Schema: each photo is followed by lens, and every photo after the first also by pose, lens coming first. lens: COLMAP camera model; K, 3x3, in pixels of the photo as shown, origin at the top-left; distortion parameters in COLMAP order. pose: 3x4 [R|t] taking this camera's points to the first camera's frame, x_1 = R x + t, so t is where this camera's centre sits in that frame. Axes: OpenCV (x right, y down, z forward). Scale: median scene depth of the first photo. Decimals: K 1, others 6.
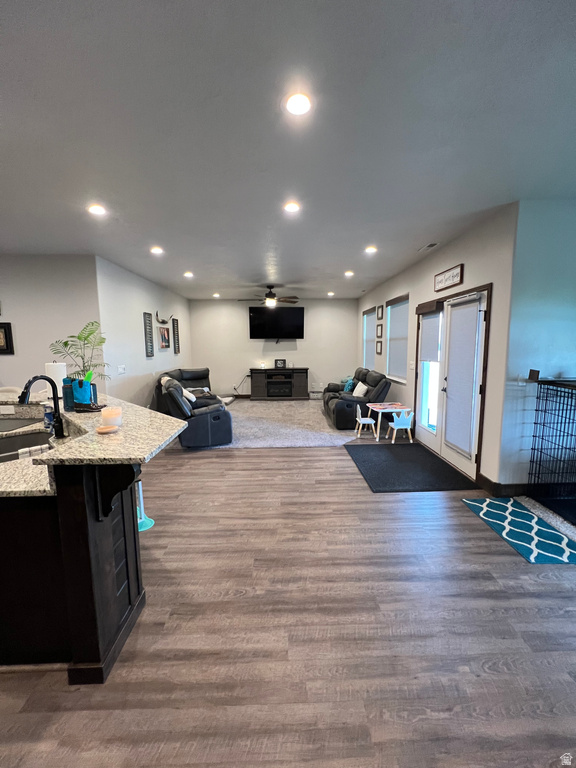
lens RADIAL K [[309.2, 0, 288.5], [0, 309.2, 383.2], [0, 0, 1]] dist [0.008377, 0.000509]
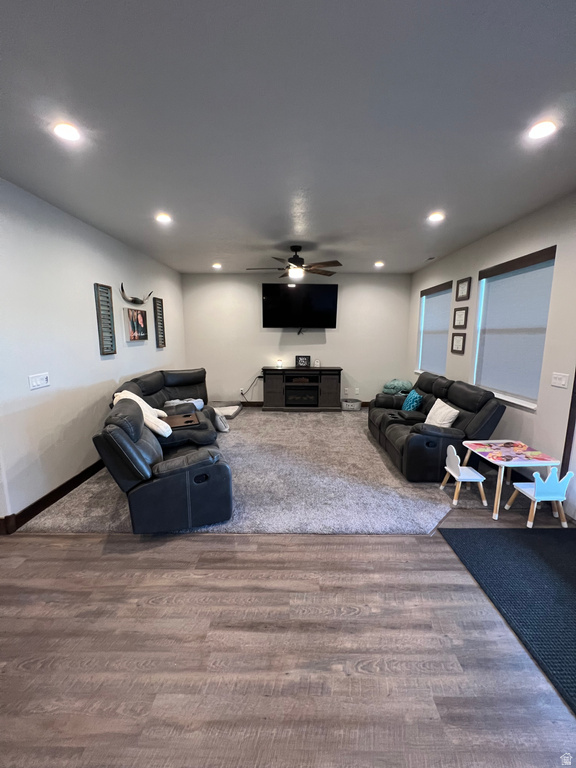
lens RADIAL K [[309.2, 0, 289.5], [0, 309.2, 383.8], [0, 0, 1]] dist [0.008377, 0.000509]
pose [[0.999467, 0.016014, -0.028435, -0.097856], [-0.014932, 0.999172, 0.037841, -0.099706], [0.029017, -0.037396, 0.998879, 0.668305]]
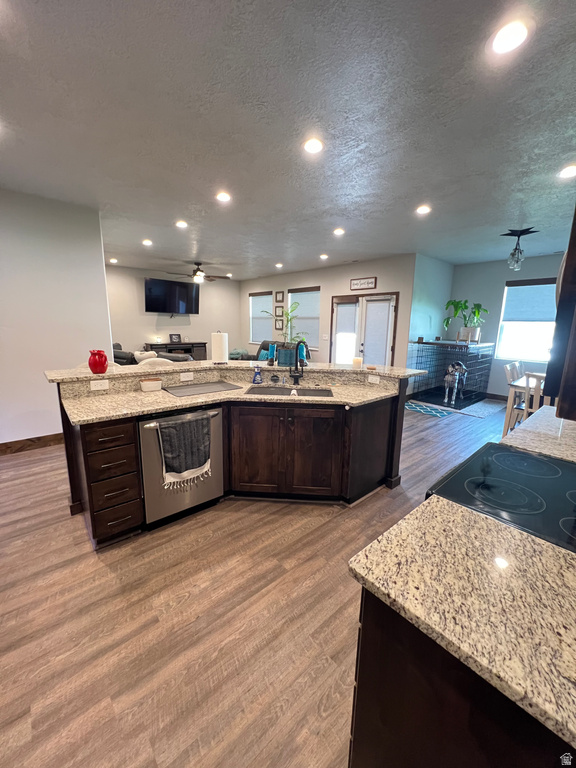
lens RADIAL K [[309.2, 0, 289.0], [0, 309.2, 386.3], [0, 0, 1]] dist [0.008377, 0.000509]
pose [[0.762392, -0.107189, 0.638176, -1.081816], [0.053522, 0.993252, 0.102890, 0.020364], [-0.644899, -0.044286, 0.762984, -0.037773]]
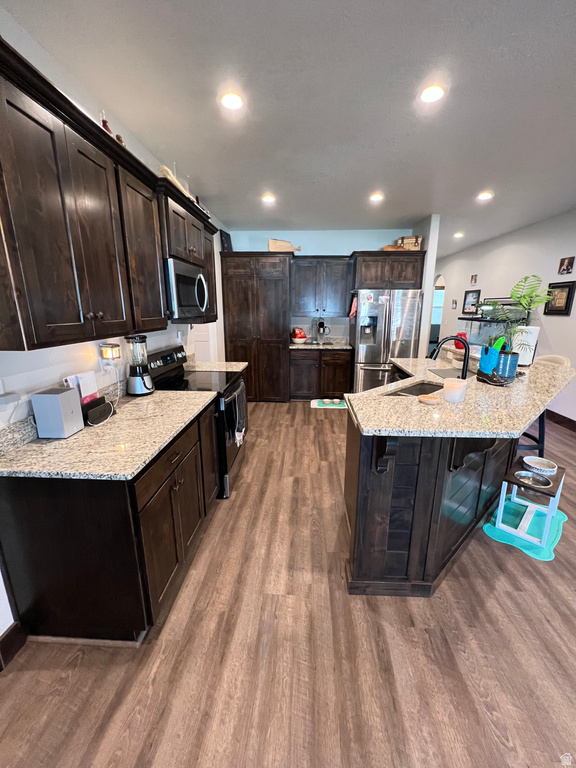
lens RADIAL K [[310.6, 0, 290.9], [0, 310.6, 384.3], [0, 0, 1]] dist [0.002846, 0.000915]
pose [[-0.073174, 0.245209, -0.966705, 0.170206], [-0.119501, 0.960164, 0.252596, -0.040375], [0.990134, 0.134005, -0.040956, 0.319177]]
